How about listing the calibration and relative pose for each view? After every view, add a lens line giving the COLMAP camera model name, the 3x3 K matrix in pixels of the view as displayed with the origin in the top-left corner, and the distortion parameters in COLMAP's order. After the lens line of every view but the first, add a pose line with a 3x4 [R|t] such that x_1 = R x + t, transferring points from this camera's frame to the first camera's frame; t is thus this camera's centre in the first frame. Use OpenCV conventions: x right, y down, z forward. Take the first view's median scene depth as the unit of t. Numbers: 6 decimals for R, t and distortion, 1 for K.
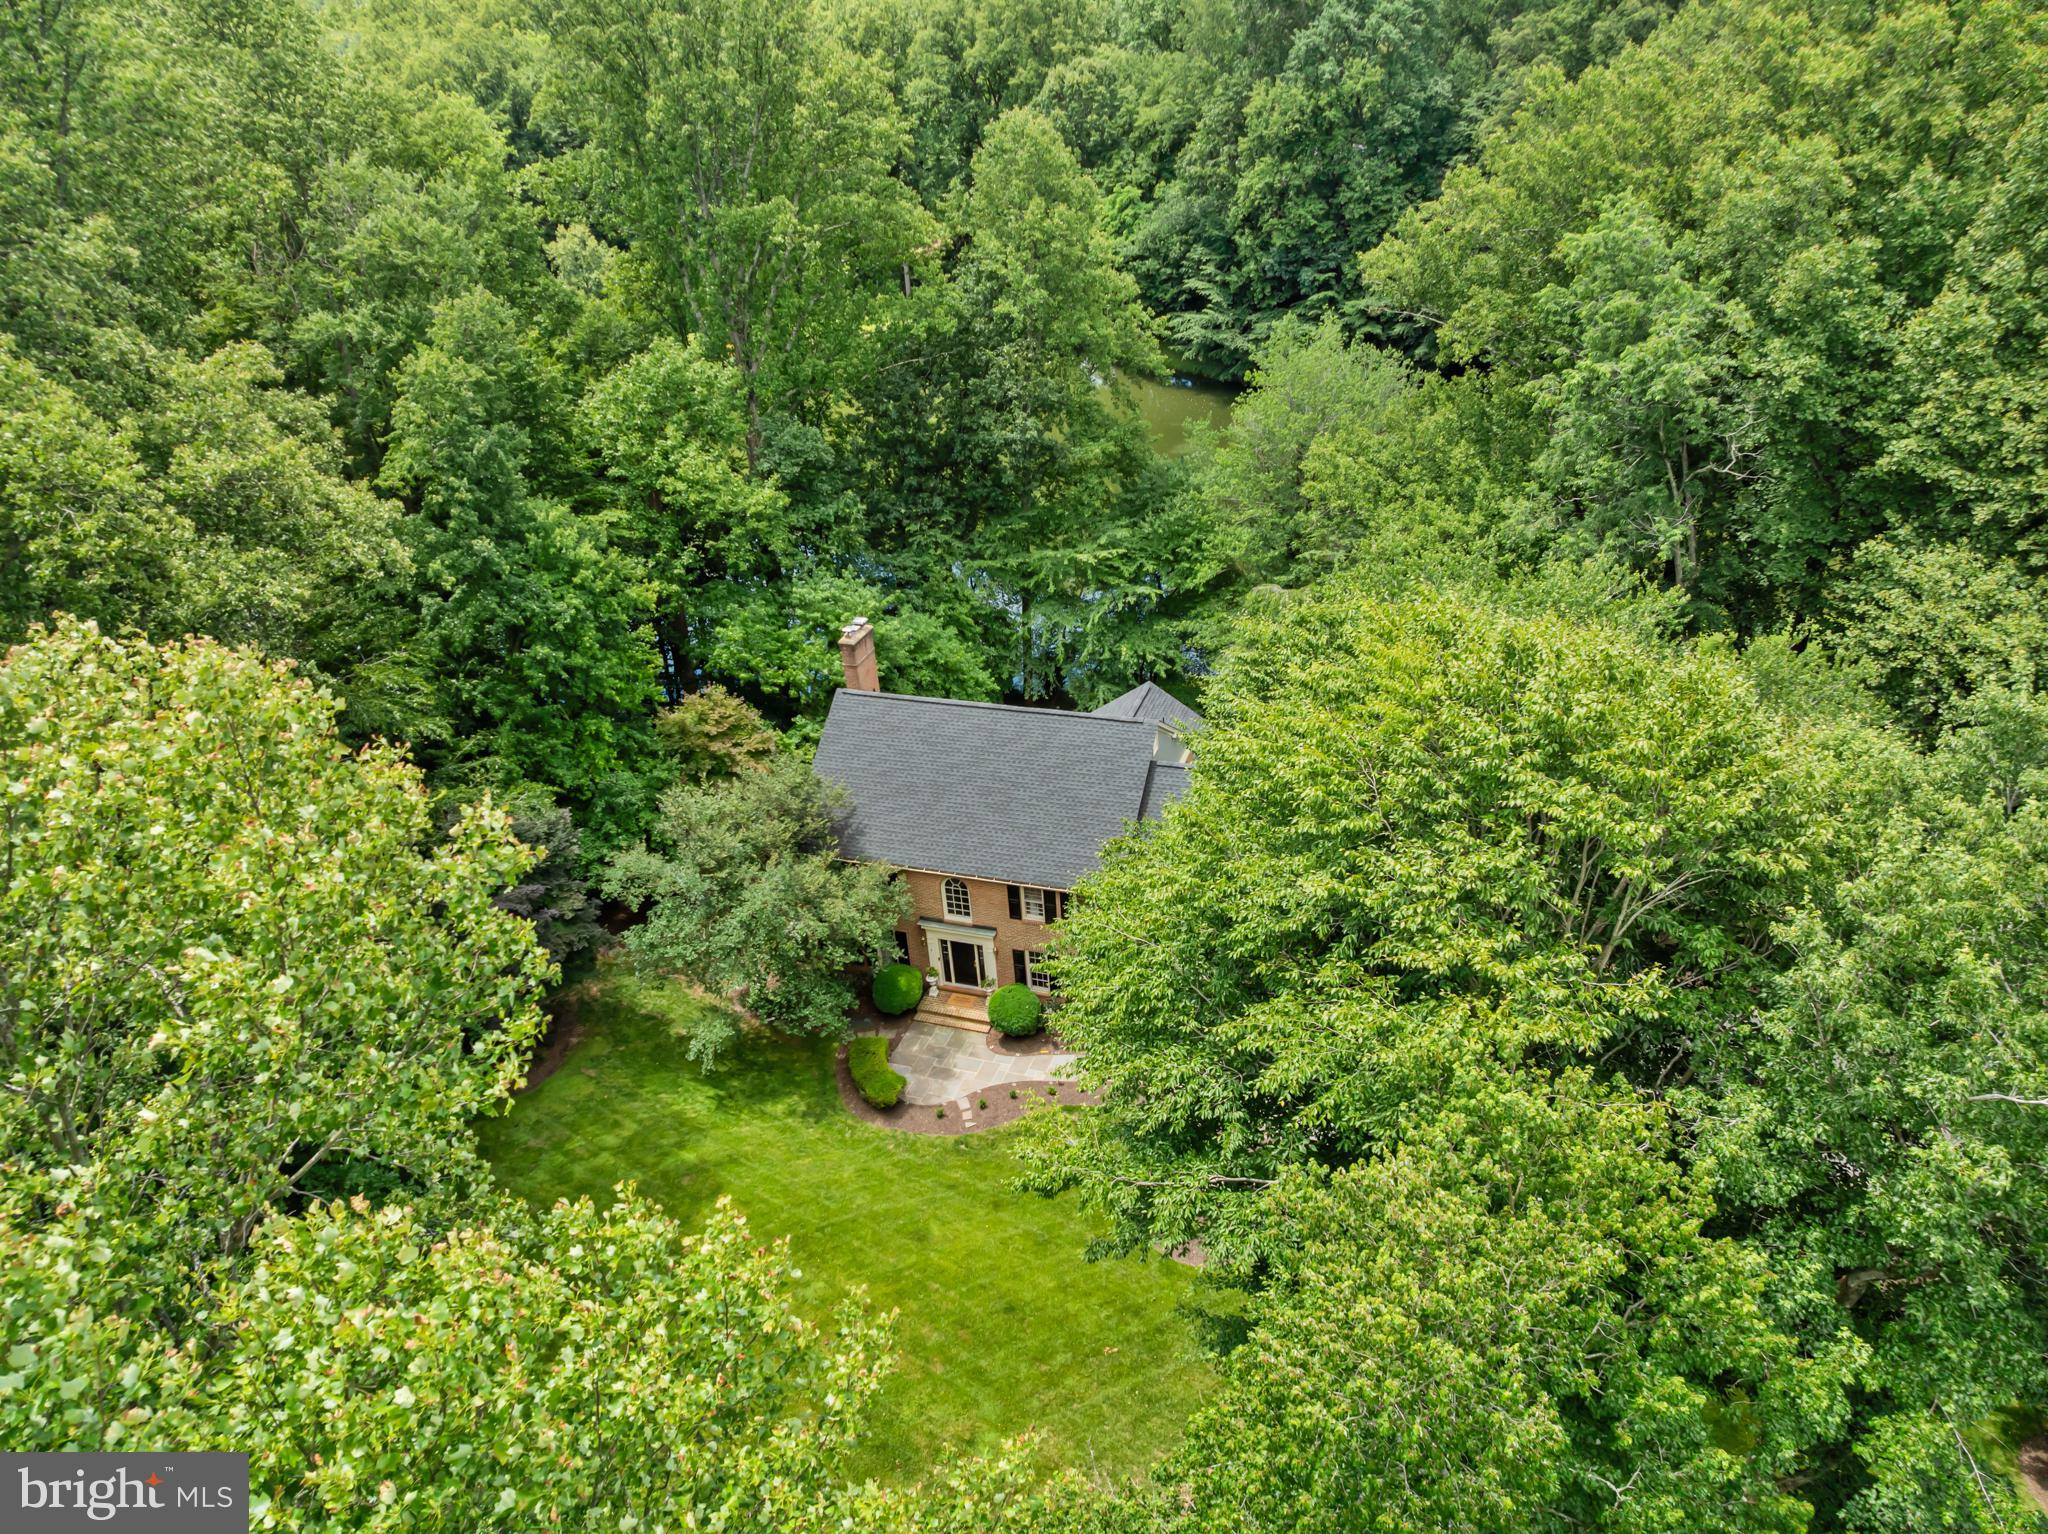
lens RADIAL K [[1448.5, 0, 1024.0], [0, 1448.5, 767.0], [0, 0, 1]] dist [-0.039122, -0.001226]
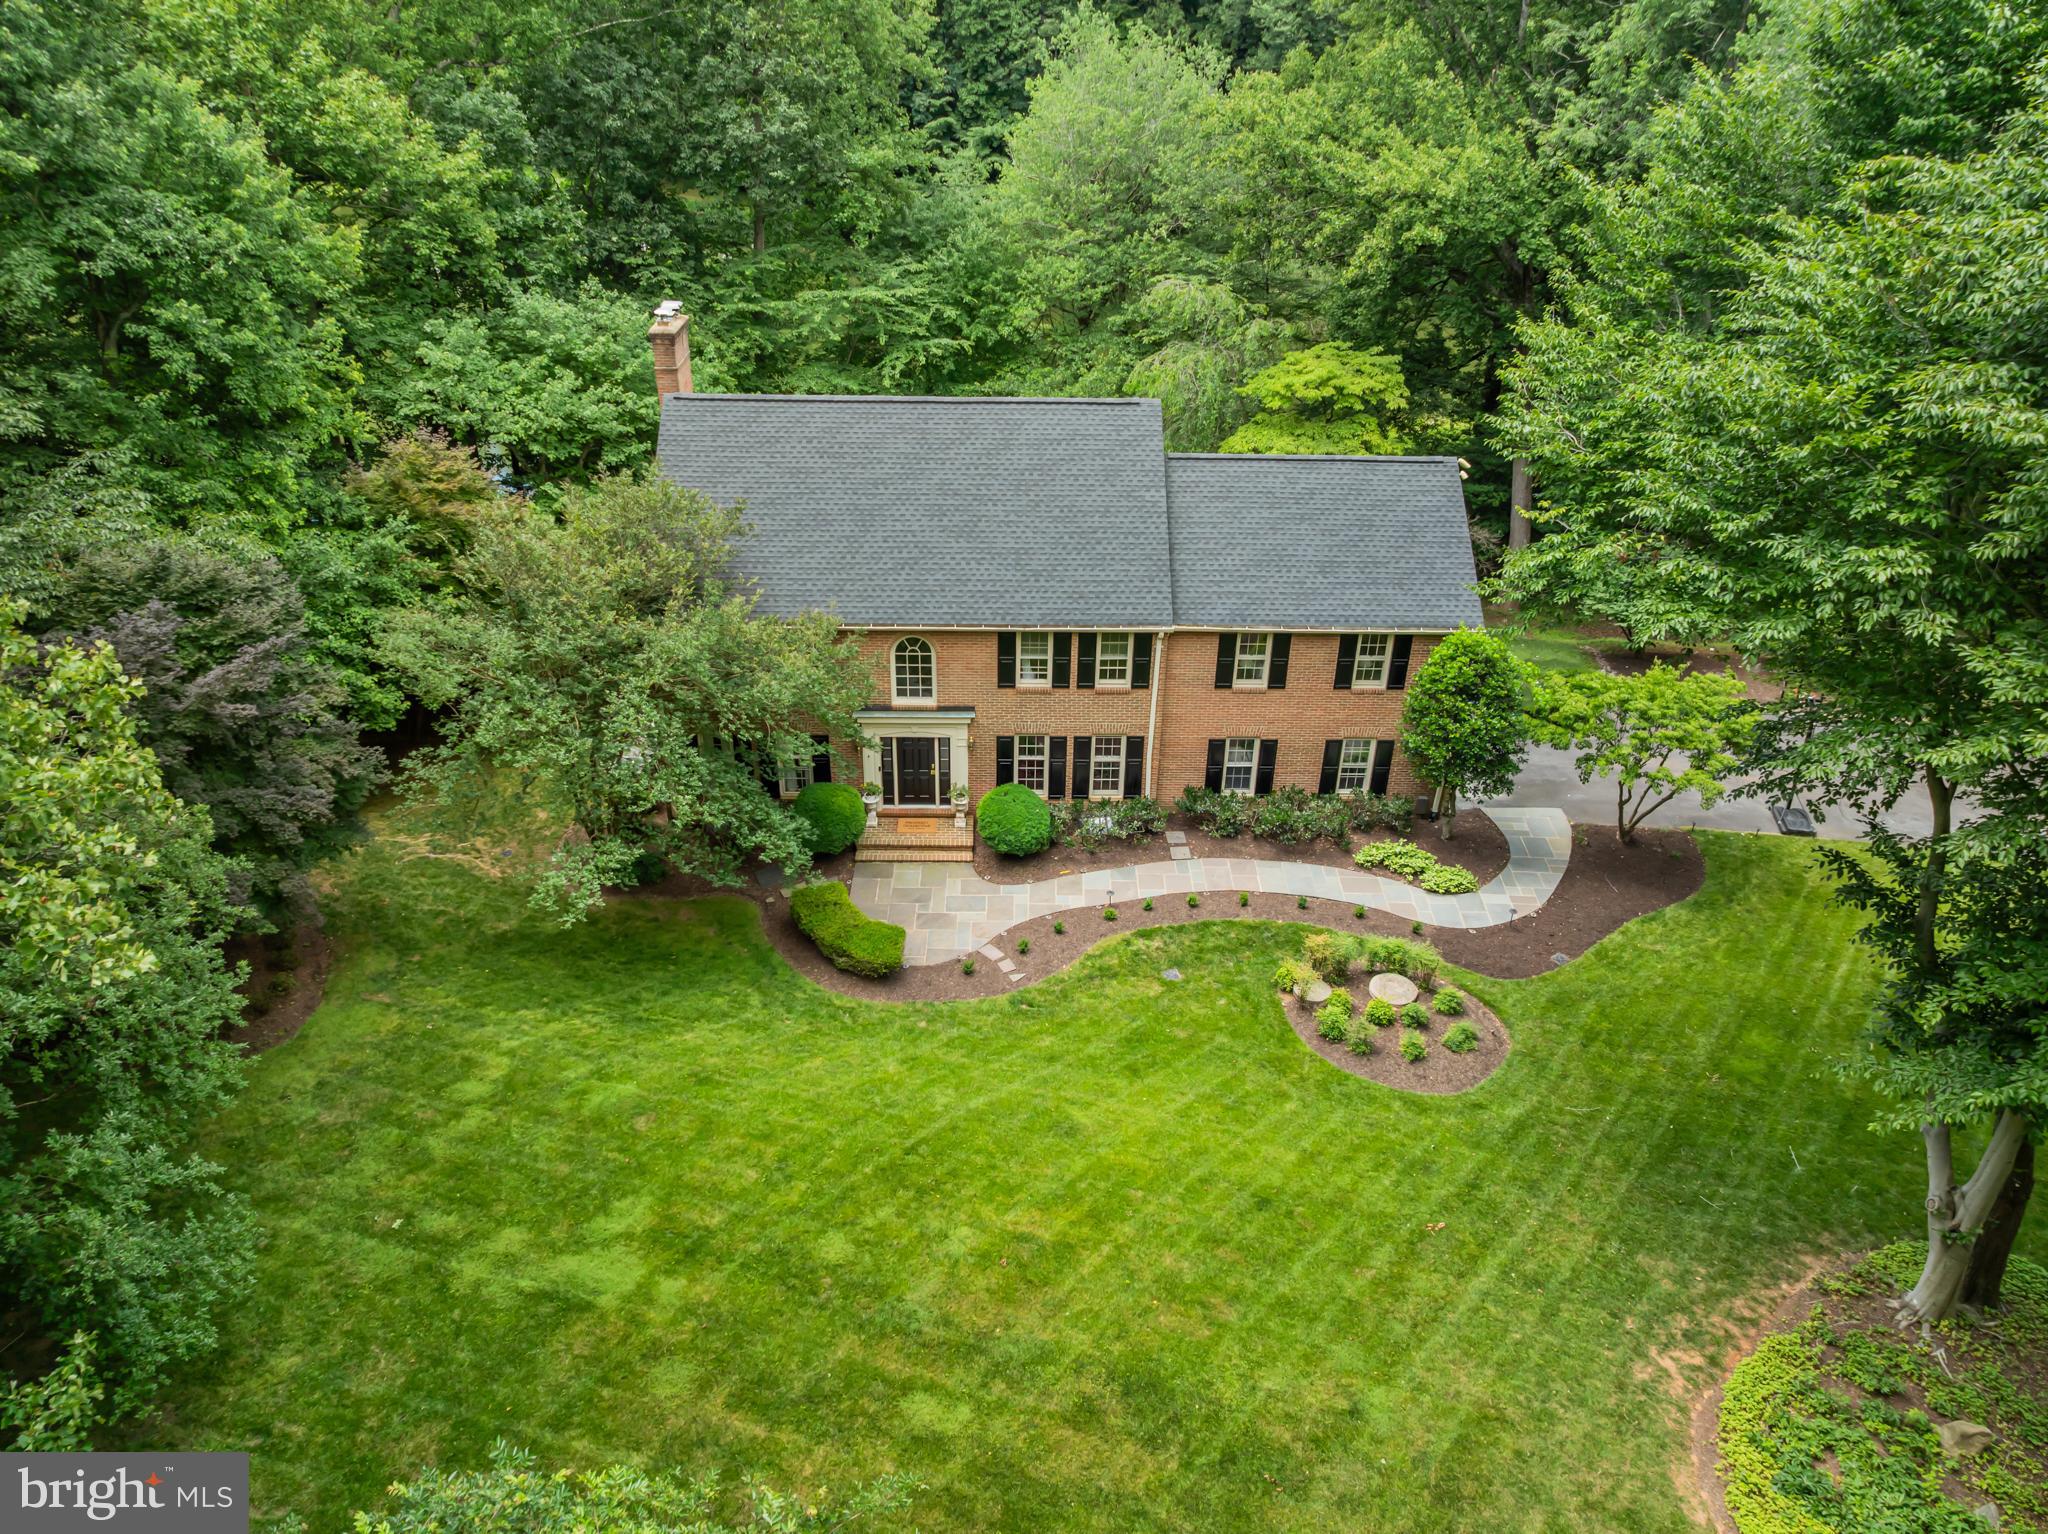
lens RADIAL K [[1448.5, 0, 1024.0], [0, 1448.5, 767.0], [0, 0, 1]] dist [-0.039122, -0.001226]
pose [[0.929971, -0.102929, 0.352930, -0.240143], [0.098359, 0.994671, 0.030910, 0.118881], [-0.354231, 0.005968, 0.935139, 0.337853]]
